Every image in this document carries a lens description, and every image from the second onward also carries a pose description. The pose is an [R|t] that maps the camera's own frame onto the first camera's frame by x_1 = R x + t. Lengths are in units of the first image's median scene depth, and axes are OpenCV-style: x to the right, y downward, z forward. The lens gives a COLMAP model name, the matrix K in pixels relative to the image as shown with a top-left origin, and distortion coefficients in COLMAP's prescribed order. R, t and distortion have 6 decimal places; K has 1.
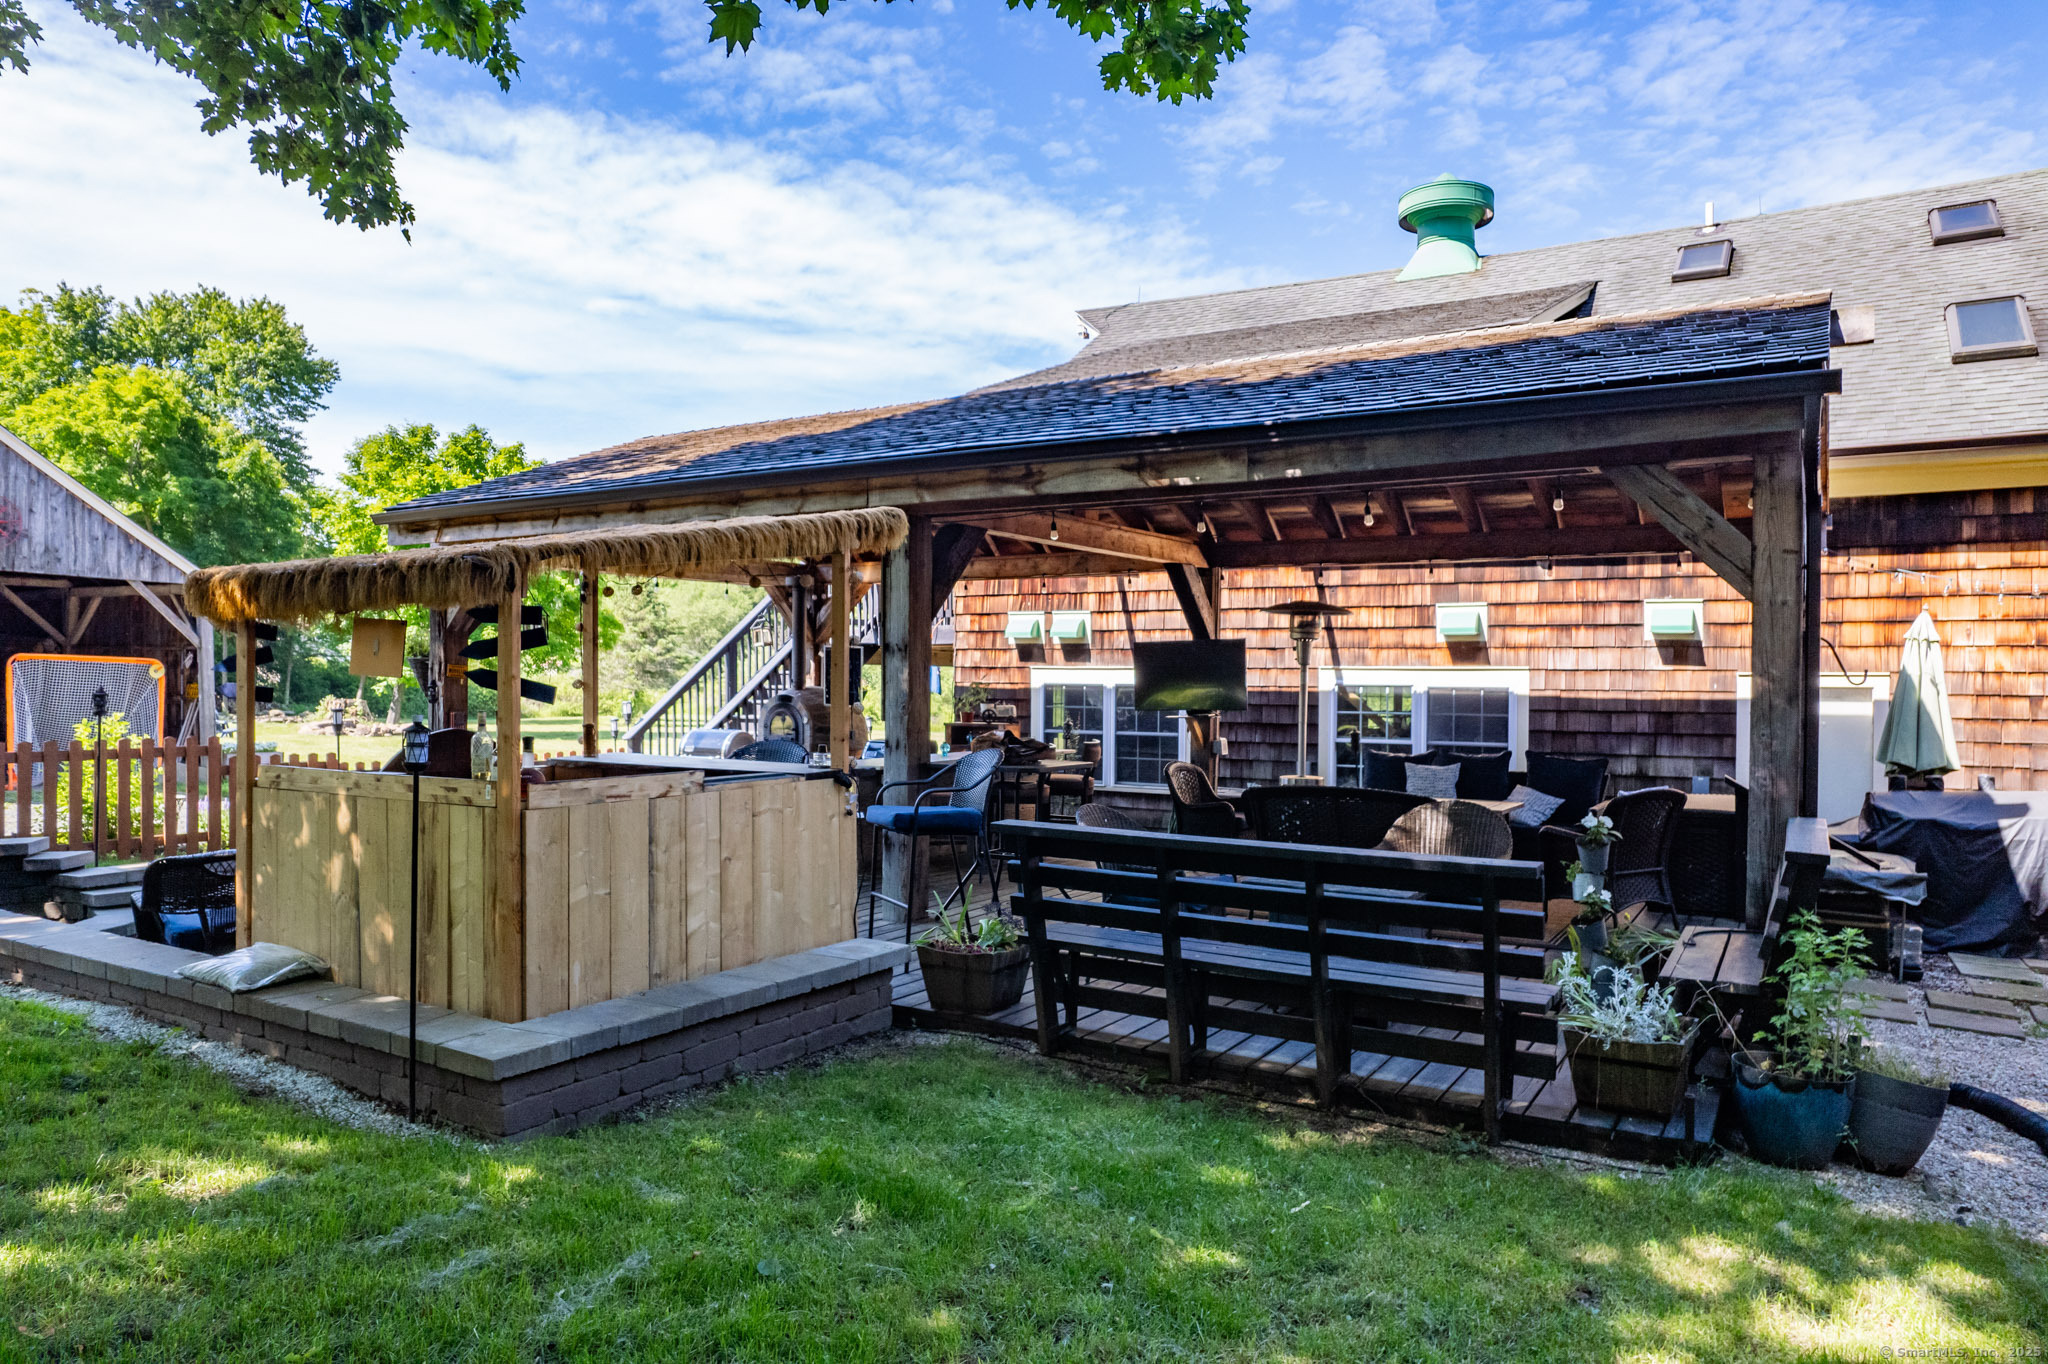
lens RADIAL K [[1304.4, 0, 1024.3], [0, 1304.4, 684.7], [0, 0, 1]] dist [-0.042029, 0.009296]
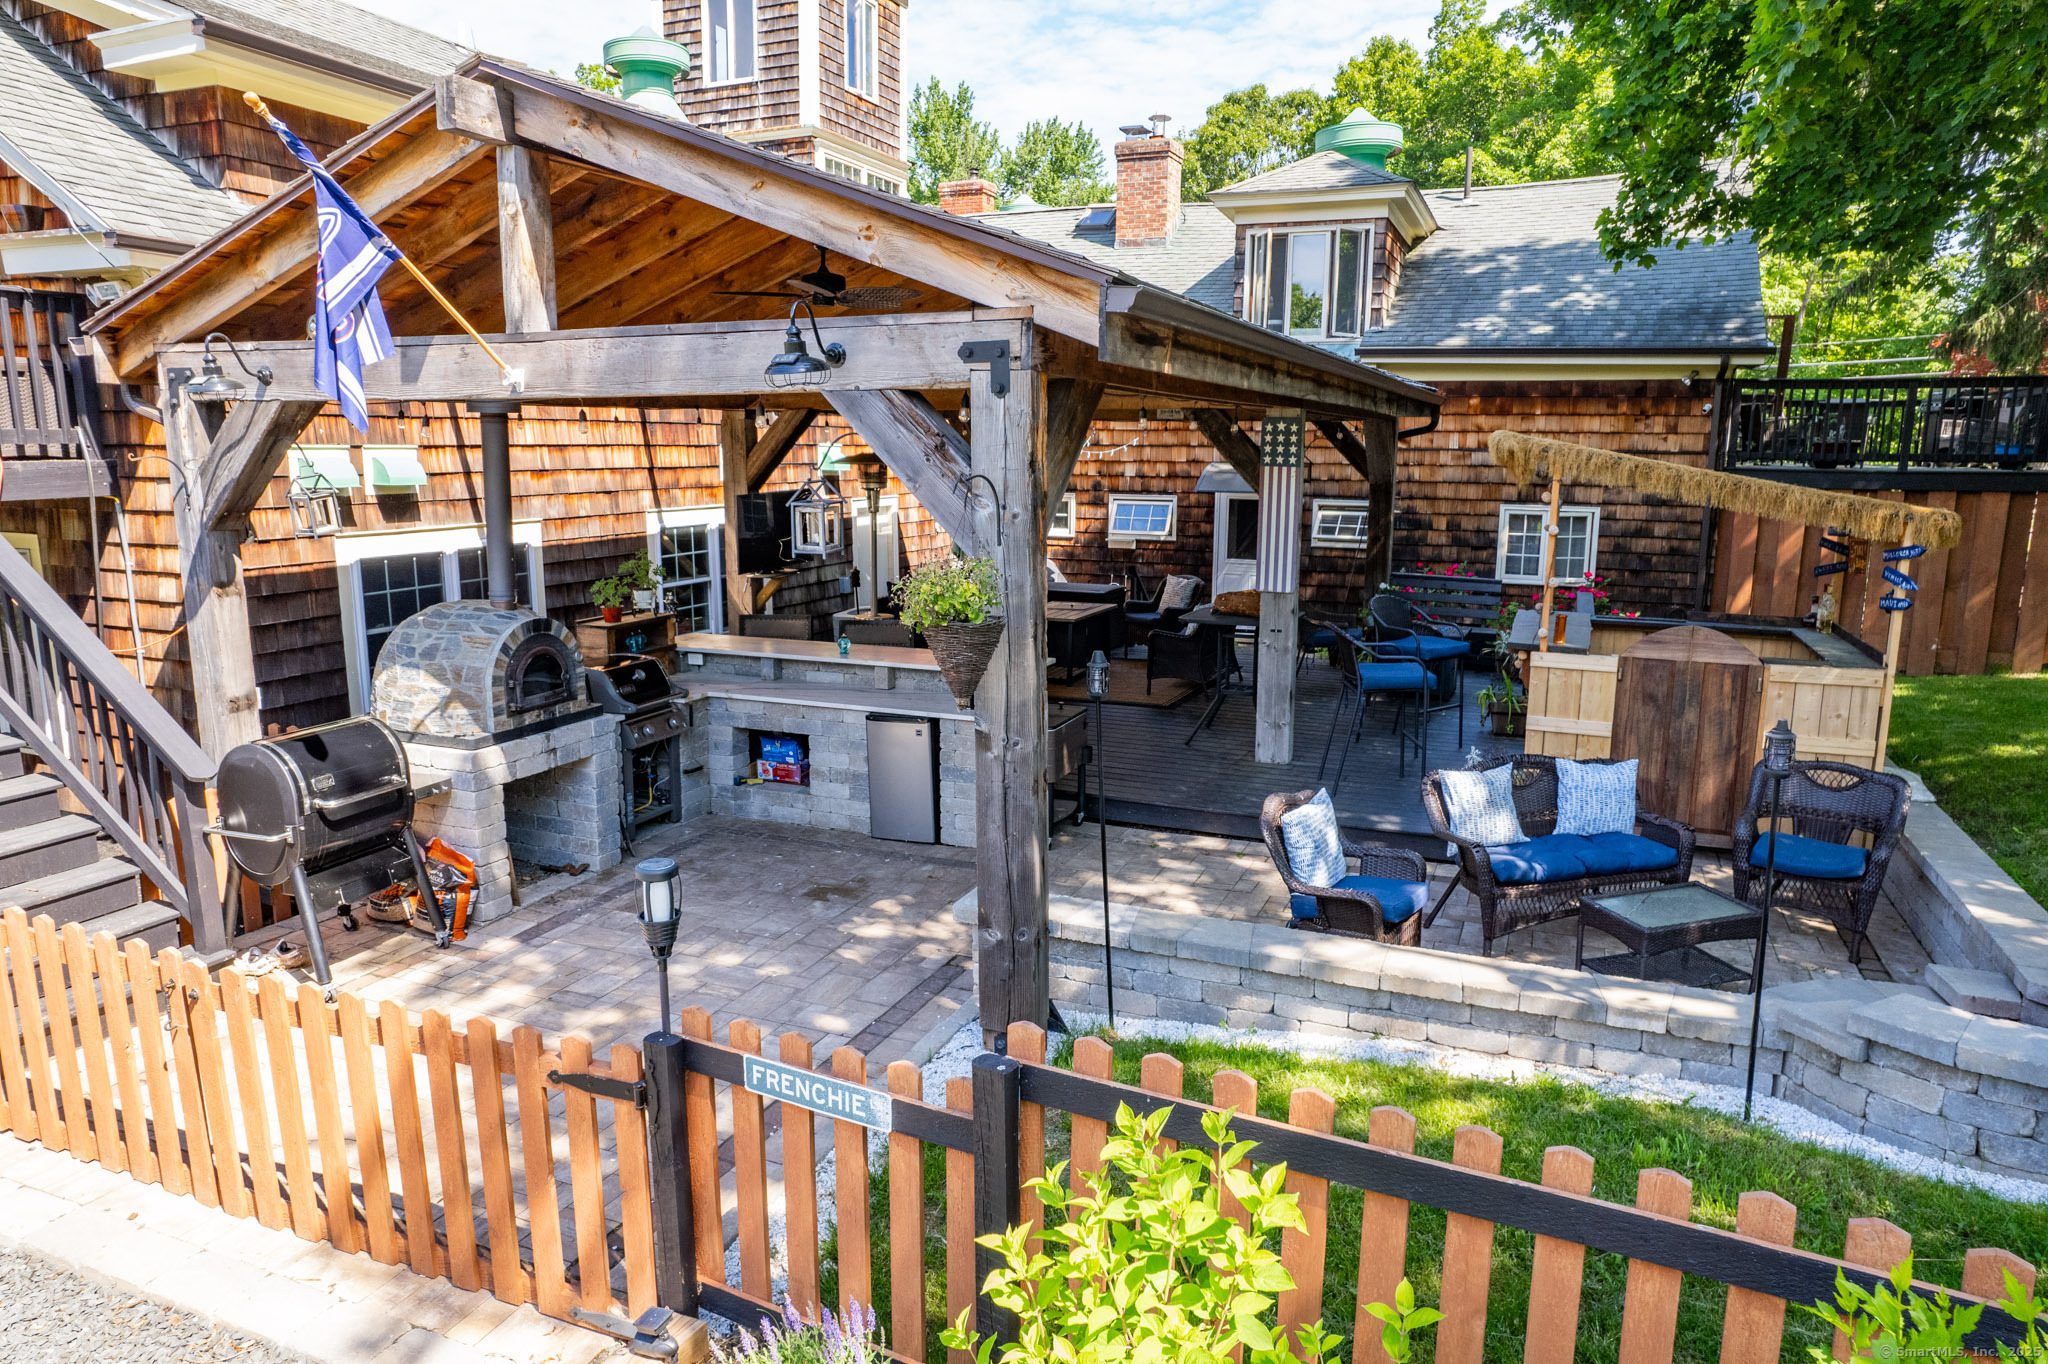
lens RADIAL K [[1304.4, 0, 1022.7], [0, 1304.4, 690.5], [0, 0, 1]] dist [-0.042029, 0.009296]
pose [[-0.138796, -0.193634, 0.971206, -0.686815], [0.001231, 0.980664, 0.195695, -0.063464], [-0.990320, 0.028357, -0.135874, 0.789659]]
